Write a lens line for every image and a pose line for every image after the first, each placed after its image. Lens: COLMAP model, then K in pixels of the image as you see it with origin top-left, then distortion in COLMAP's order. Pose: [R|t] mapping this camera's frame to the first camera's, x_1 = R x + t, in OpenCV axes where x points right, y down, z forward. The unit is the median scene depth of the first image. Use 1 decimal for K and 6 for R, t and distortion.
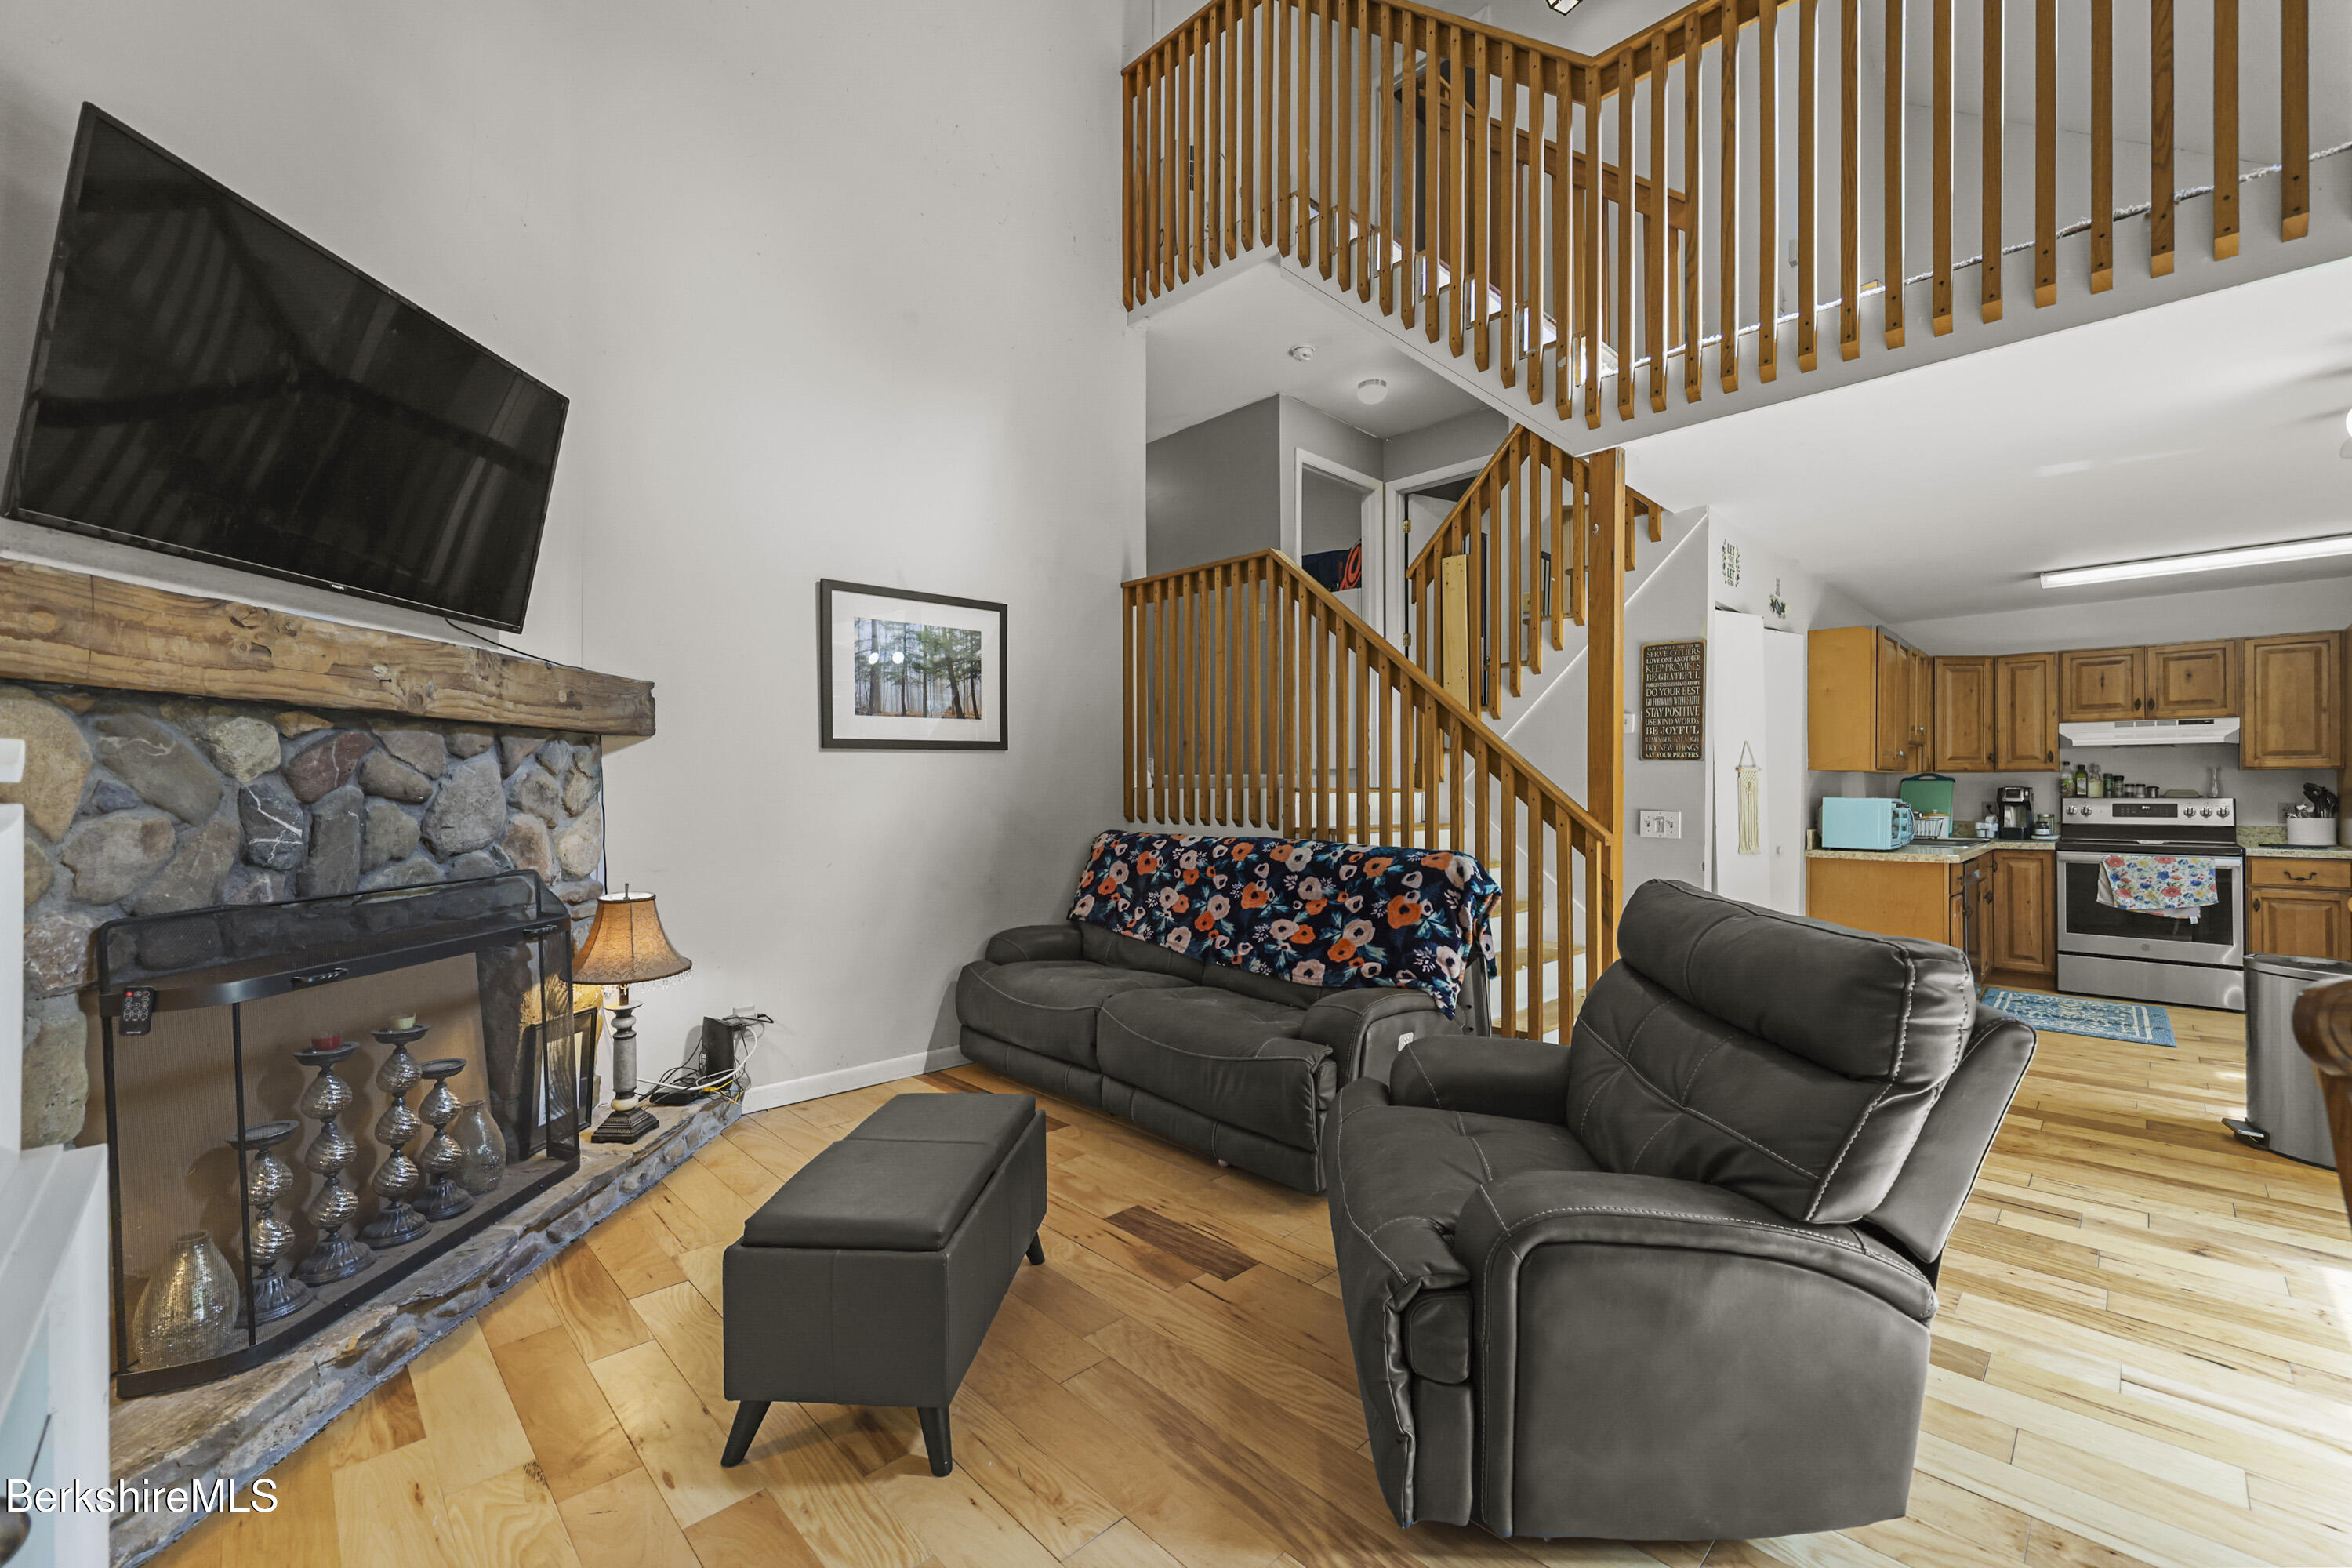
lens RADIAL K [[950.4, 0, 1205.7], [0, 950.4, 784.7], [0, 0, 1]] dist [0.002283, 0.000411]
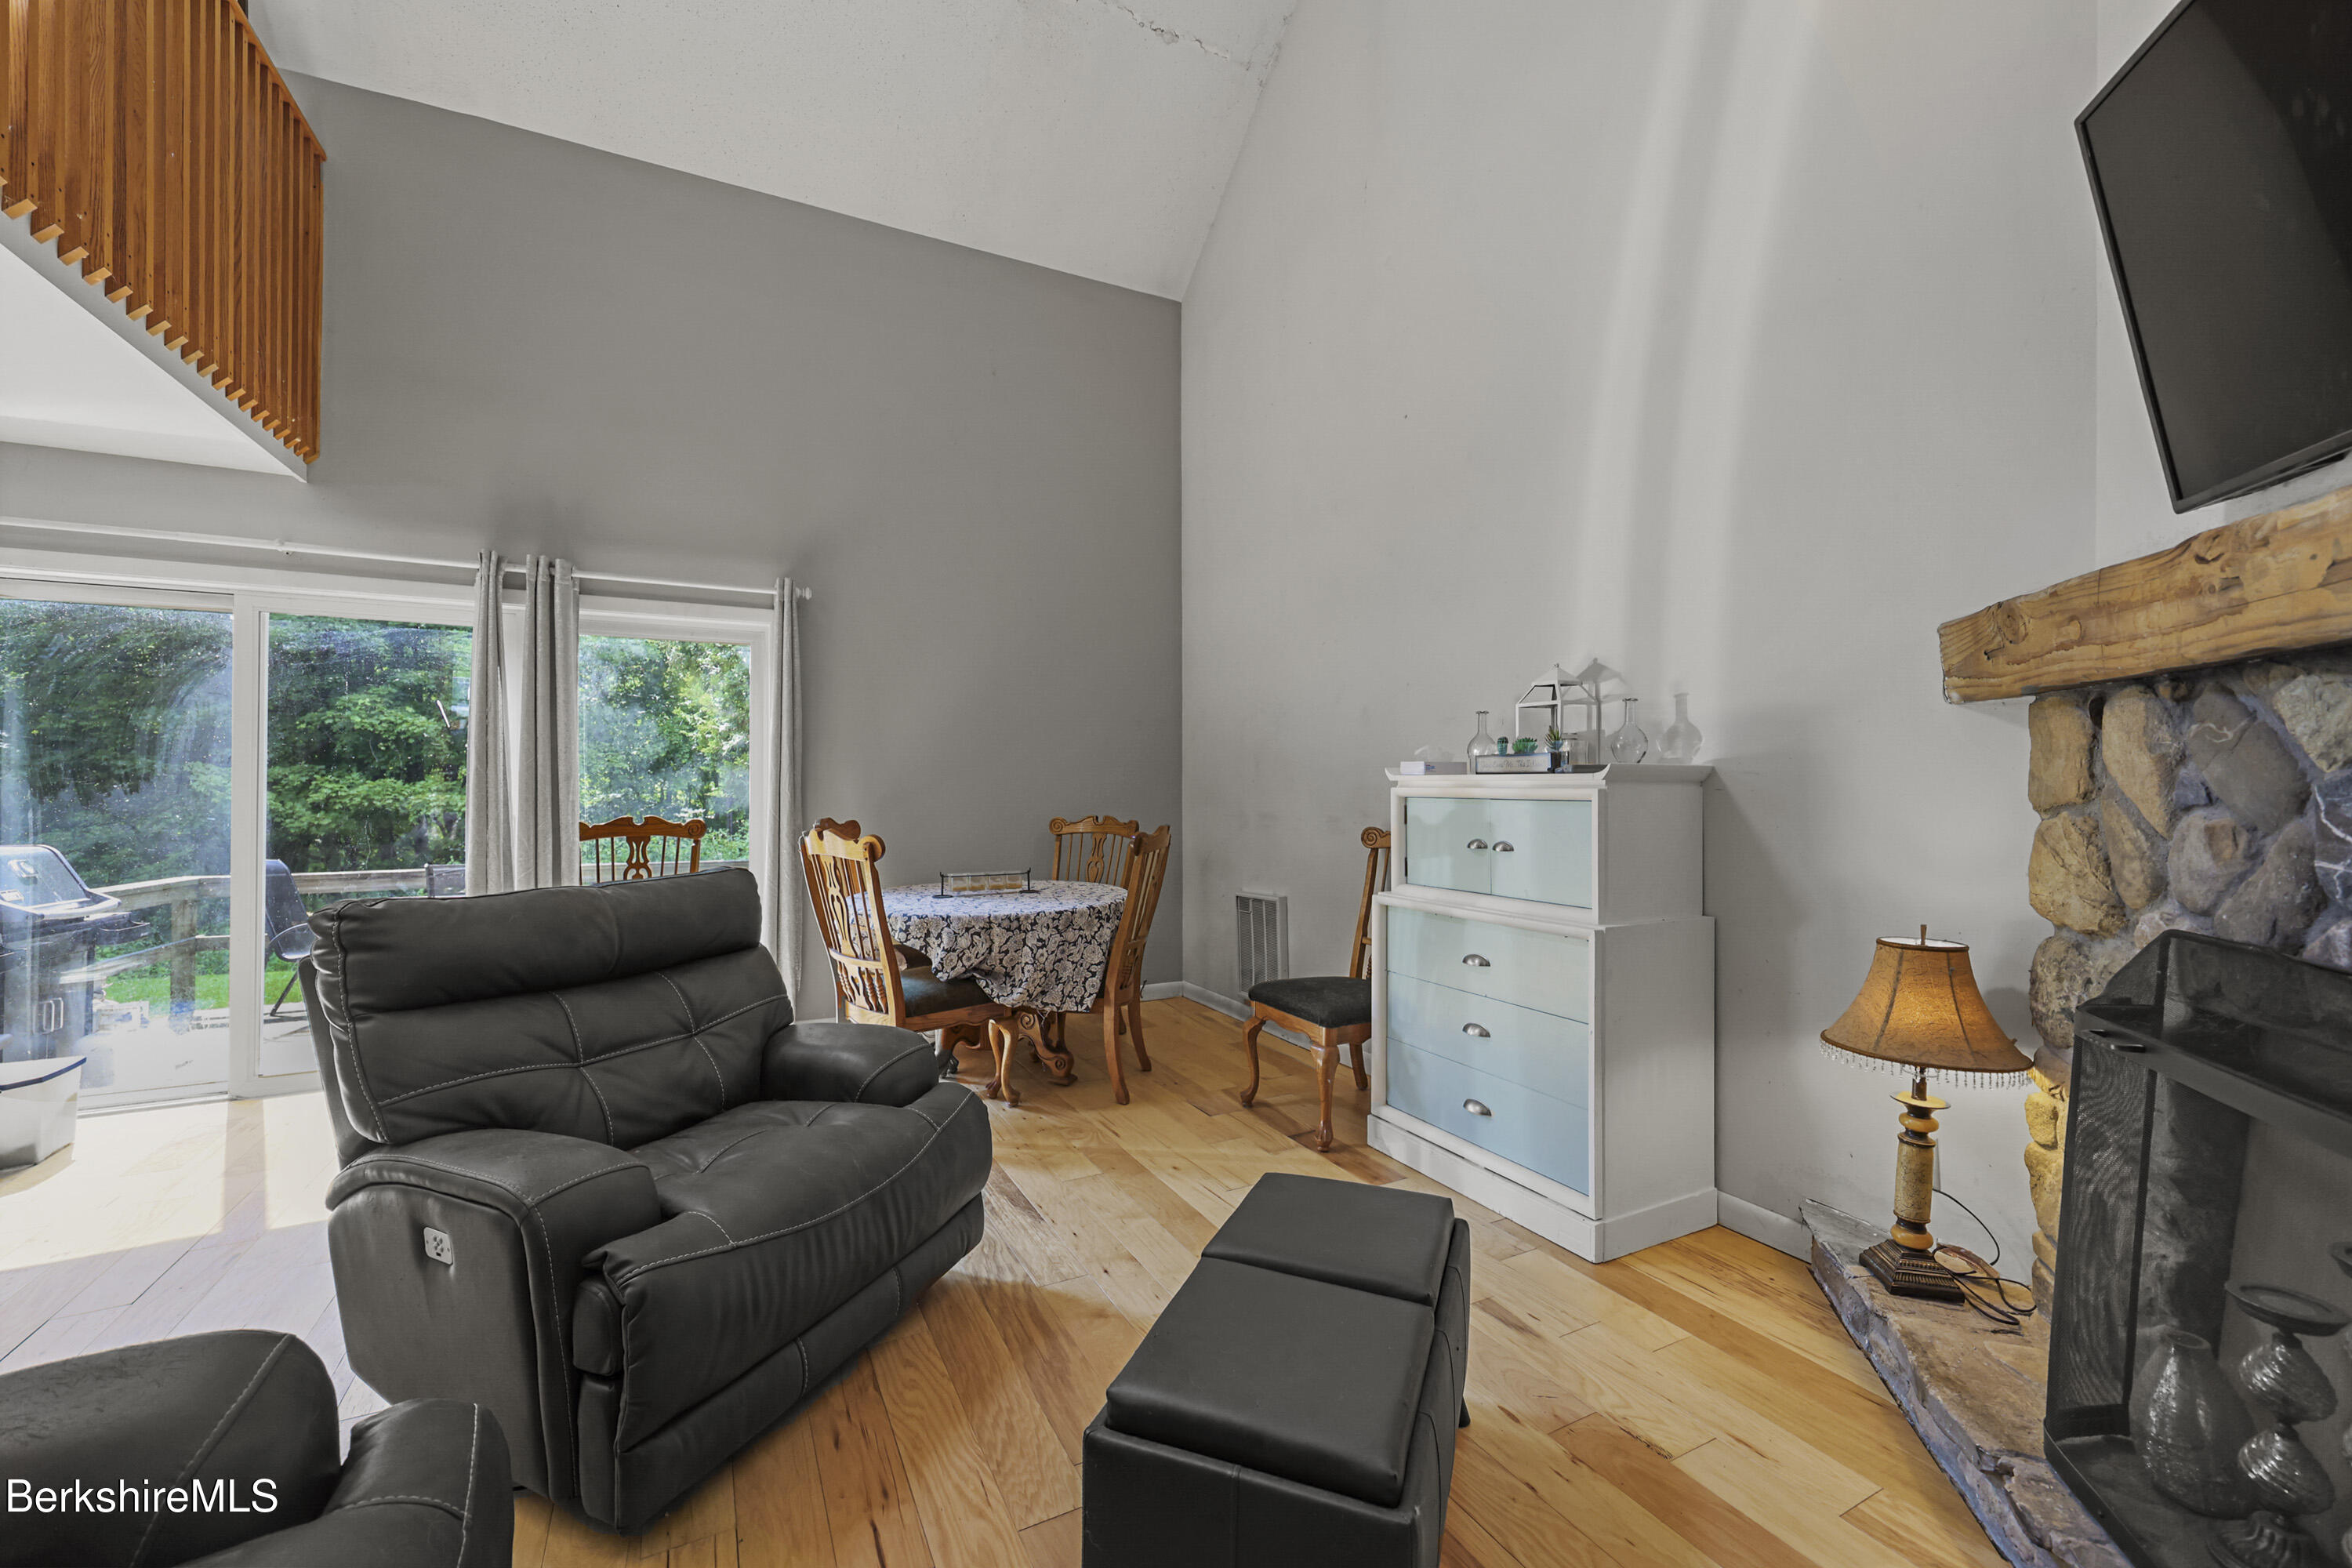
lens RADIAL K [[950.4, 0, 1171.8], [0, 950.4, 782.5], [0, 0, 1]] dist [0.002283, 0.000411]
pose [[-0.948180, -0.001425, 0.317730, -0.213685], [-0.002554, 0.999992, -0.003138, 0.003575], [-0.317723, -0.003787, -0.948176, 0.852751]]
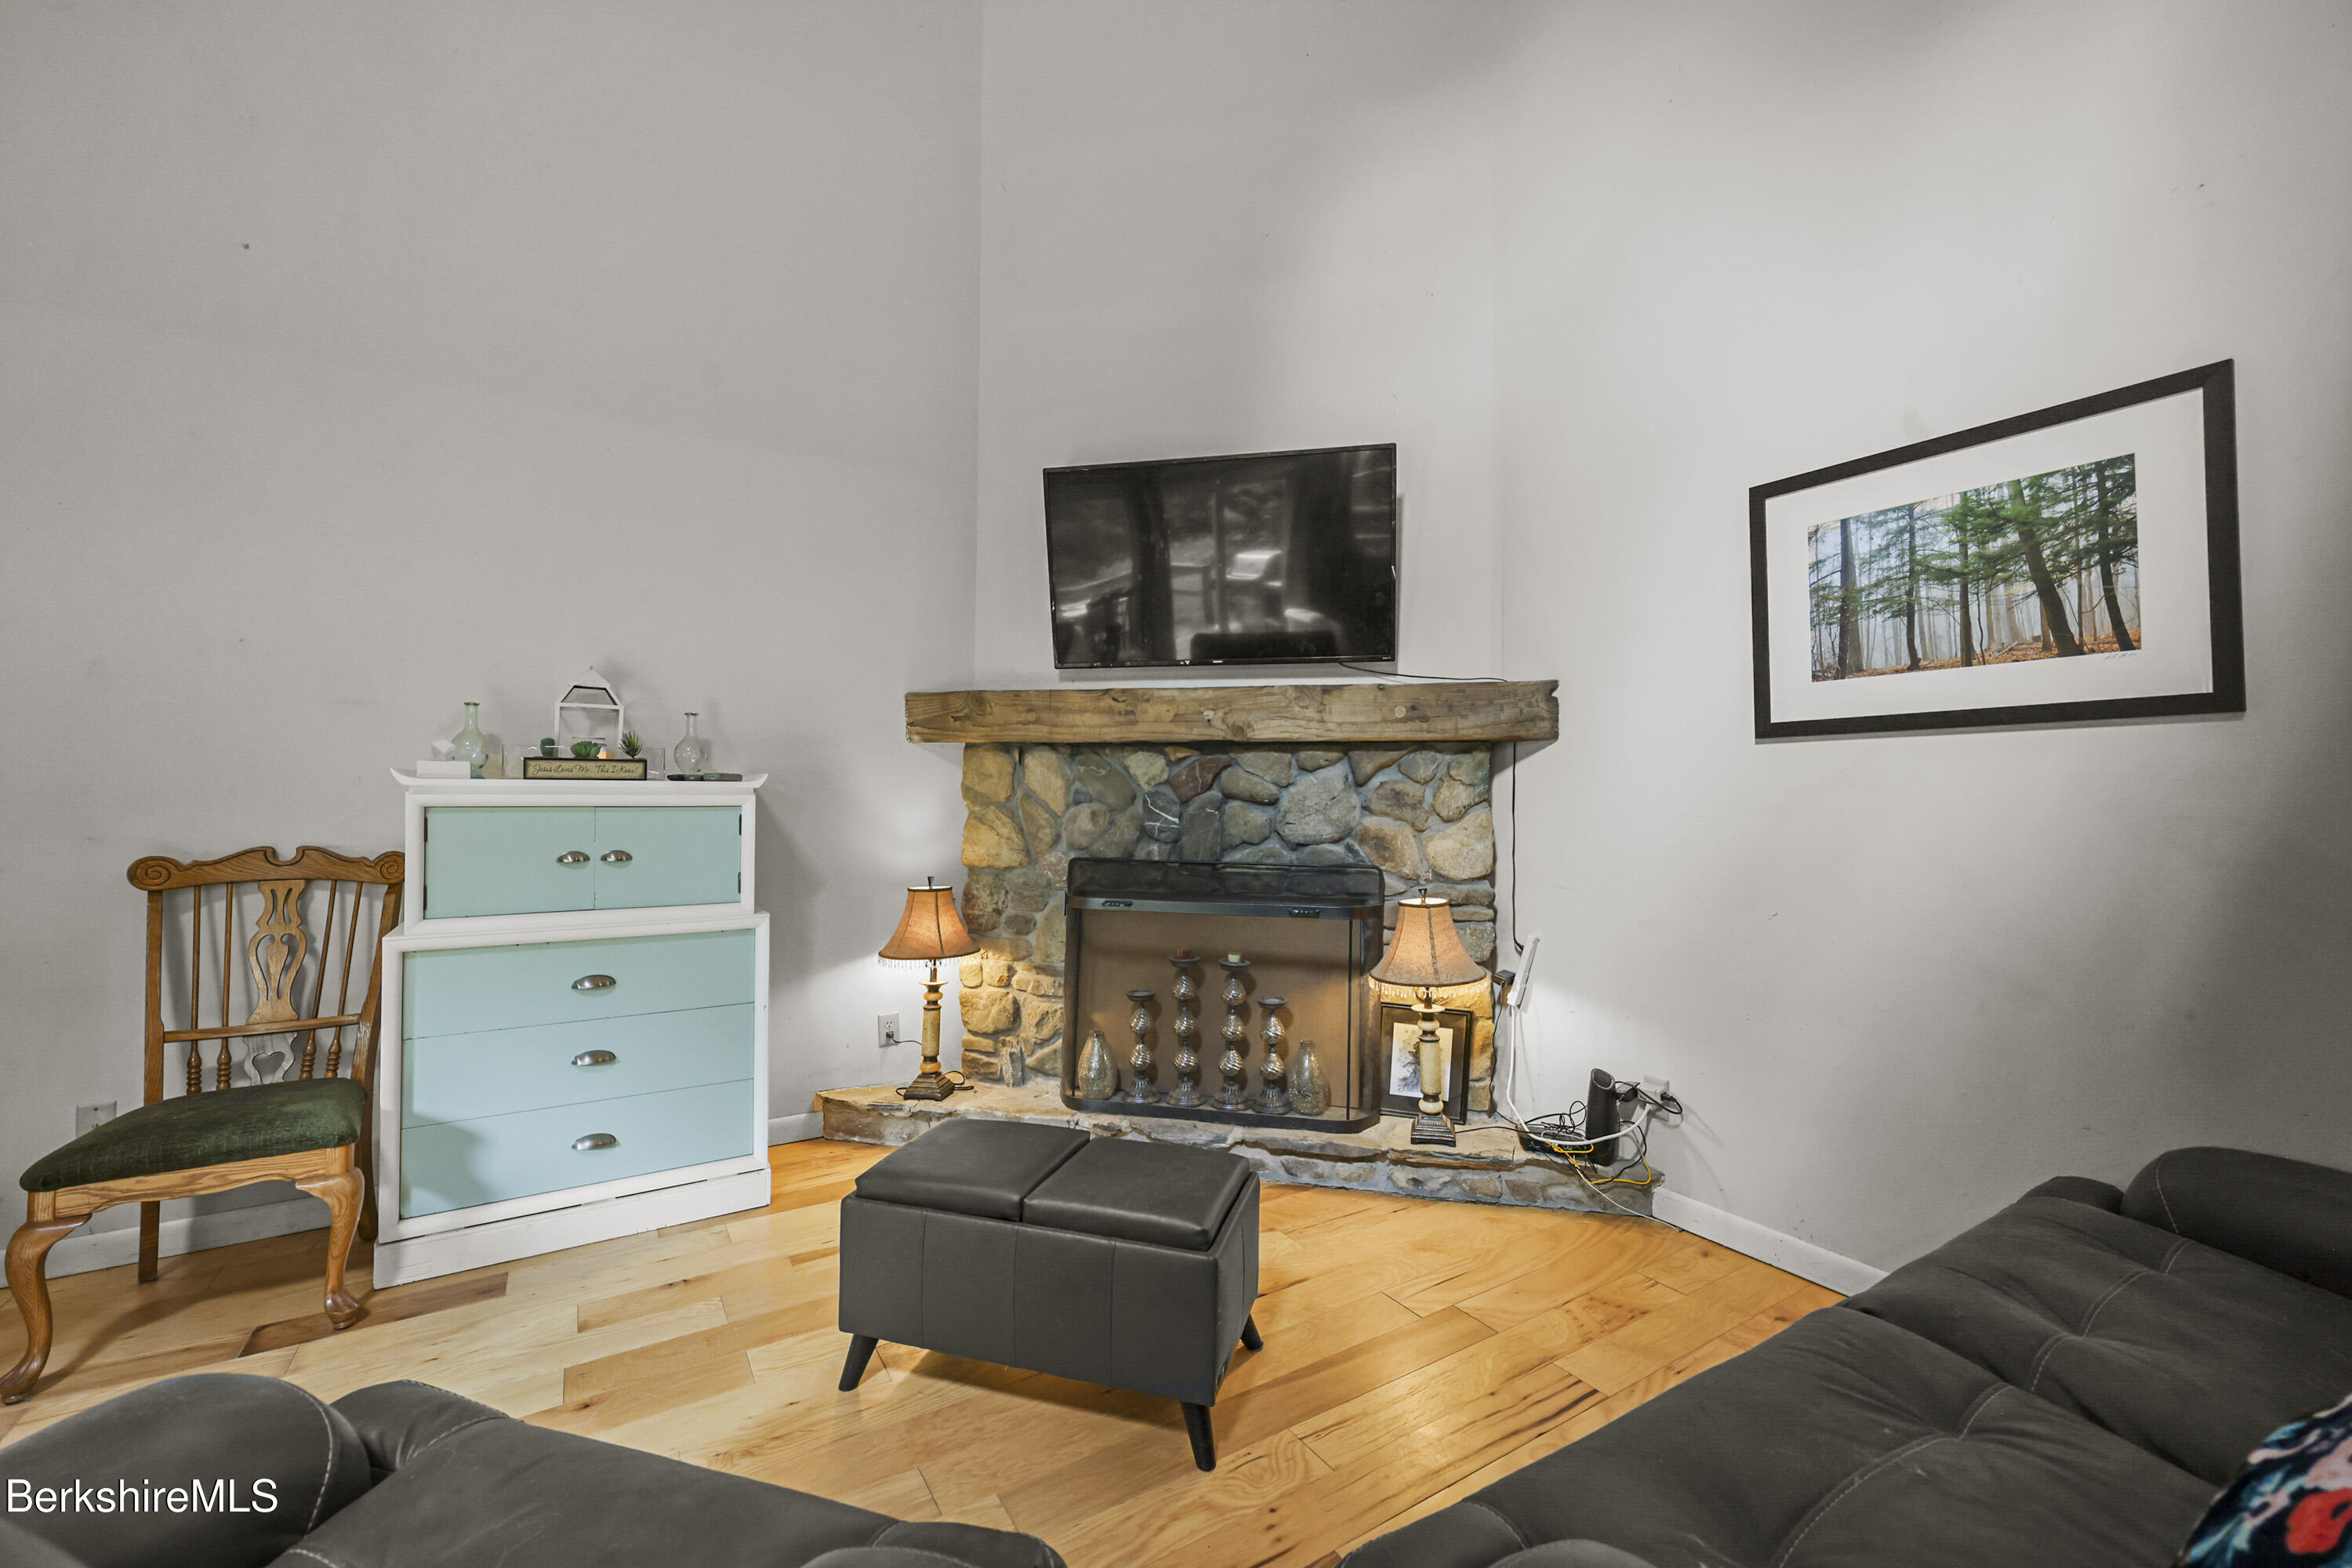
lens RADIAL K [[950.4, 0, 1161.1], [0, 950.4, 779.1], [0, 0, 1]] dist [0.002283, 0.000411]
pose [[-0.235090, -0.013042, -0.971886, 0.303216], [-0.005050, 0.999913, -0.012196, 0.000170], [0.971960, 0.002041, -0.235136, 0.654141]]
